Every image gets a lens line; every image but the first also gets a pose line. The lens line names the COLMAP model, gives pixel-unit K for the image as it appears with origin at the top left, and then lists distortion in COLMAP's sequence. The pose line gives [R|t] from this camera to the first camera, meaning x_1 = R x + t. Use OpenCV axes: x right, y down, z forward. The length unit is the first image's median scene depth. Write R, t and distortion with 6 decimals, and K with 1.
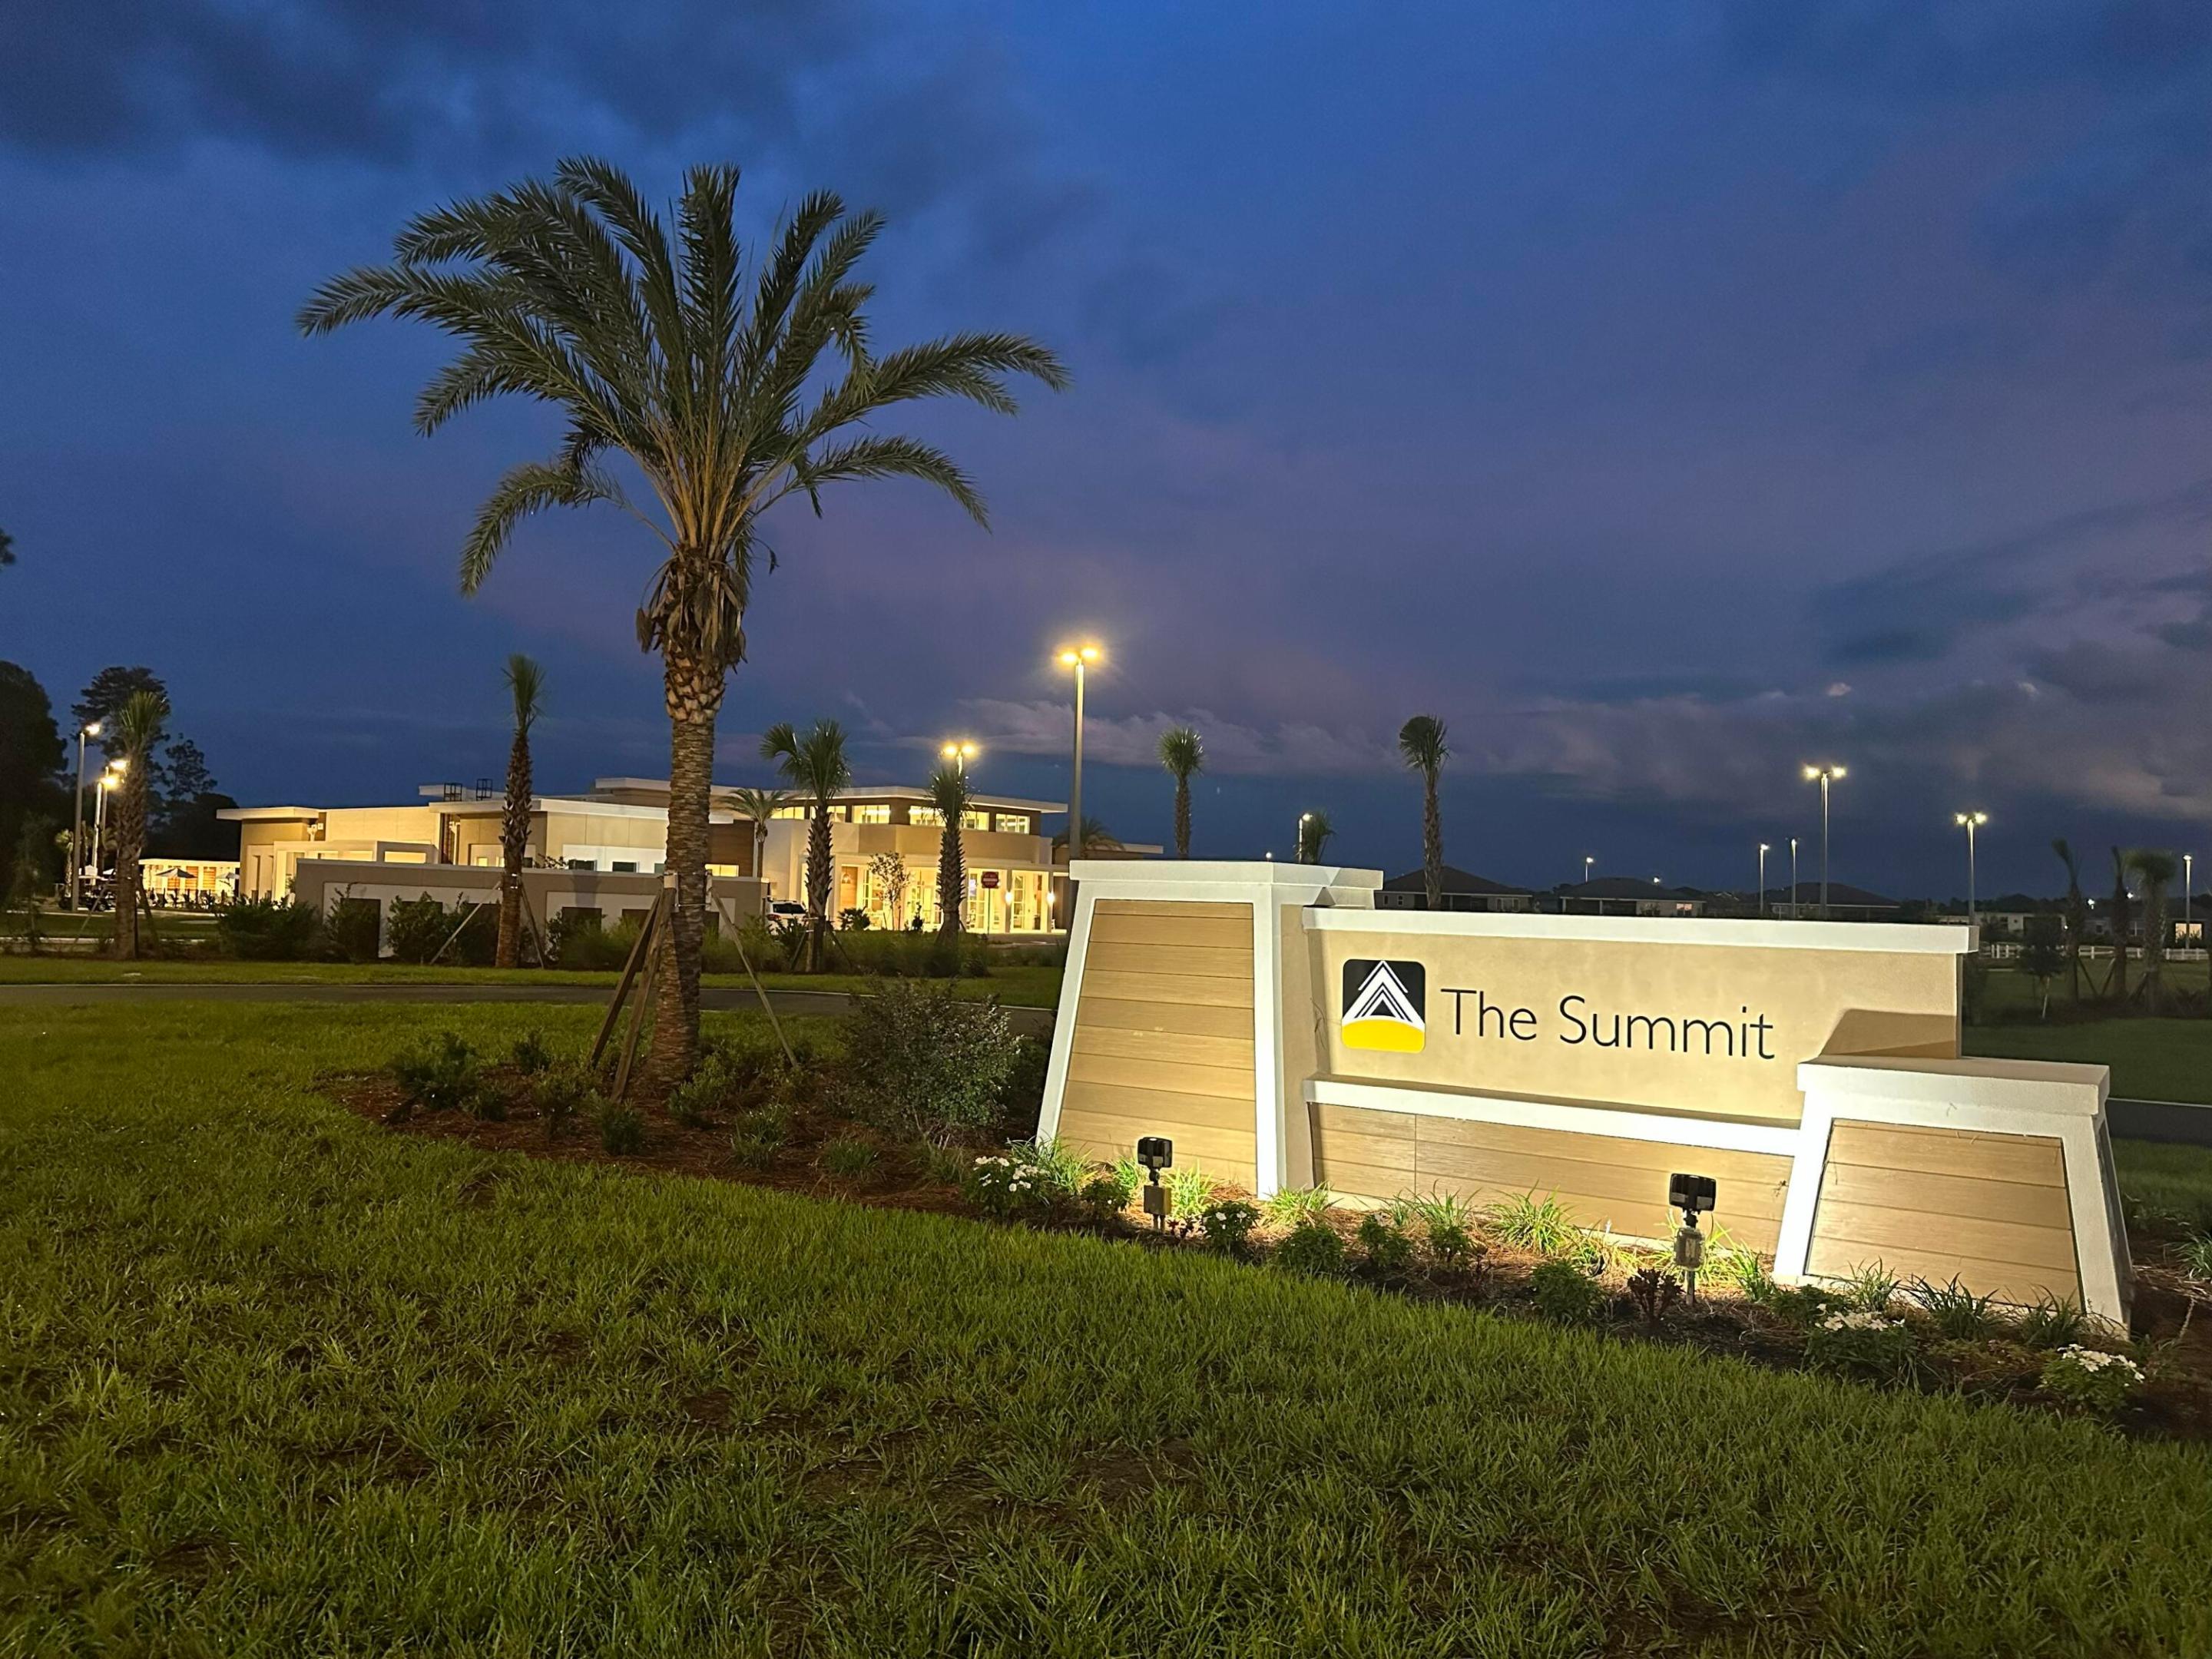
lens RADIAL K [[1602.9, 0, 1106.4], [0, 1602.9, 826.2], [0, 0, 1]] dist [0.050508, -0.006387]
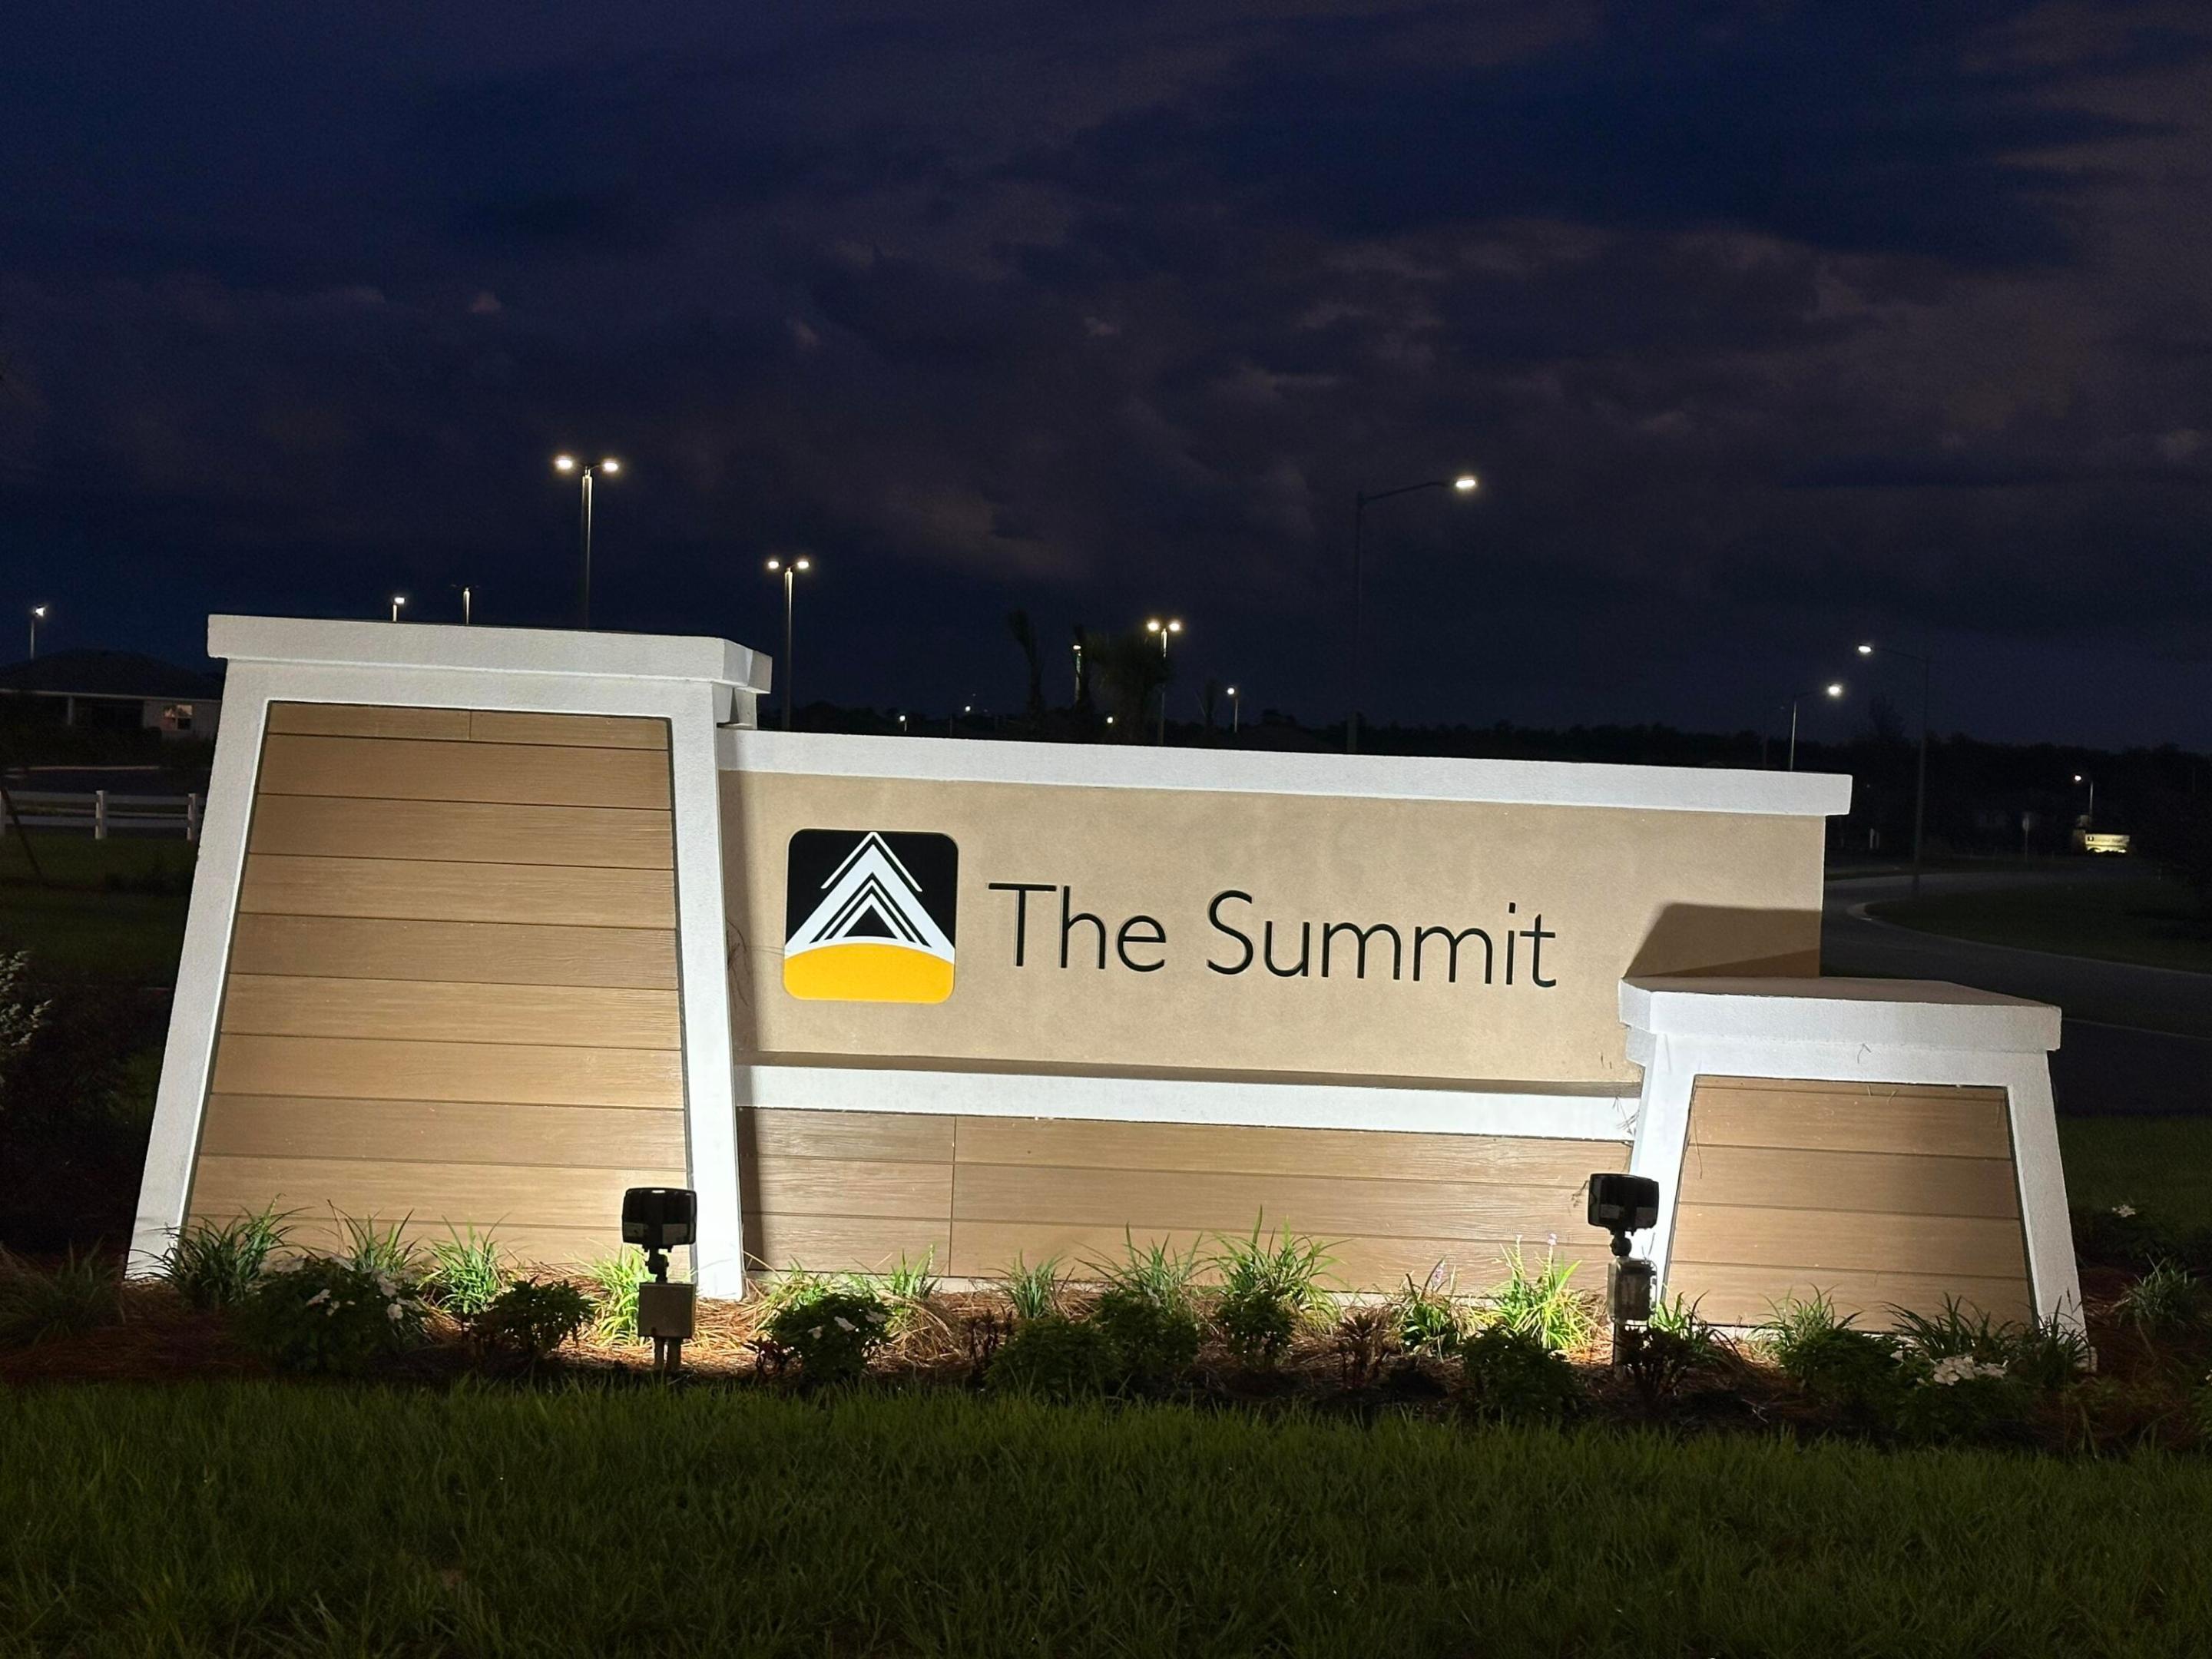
lens RADIAL K [[3353.5, 0, 1106.2], [0, 3353.5, 829.5], [0, 0, 1]] dist [0.167122, 0.000000]
pose [[0.801133, -0.005206, 0.598463, -0.442557], [-0.045696, 0.996511, 0.069840, 0.002852], [-0.596739, -0.083298, 0.798100, 0.080679]]
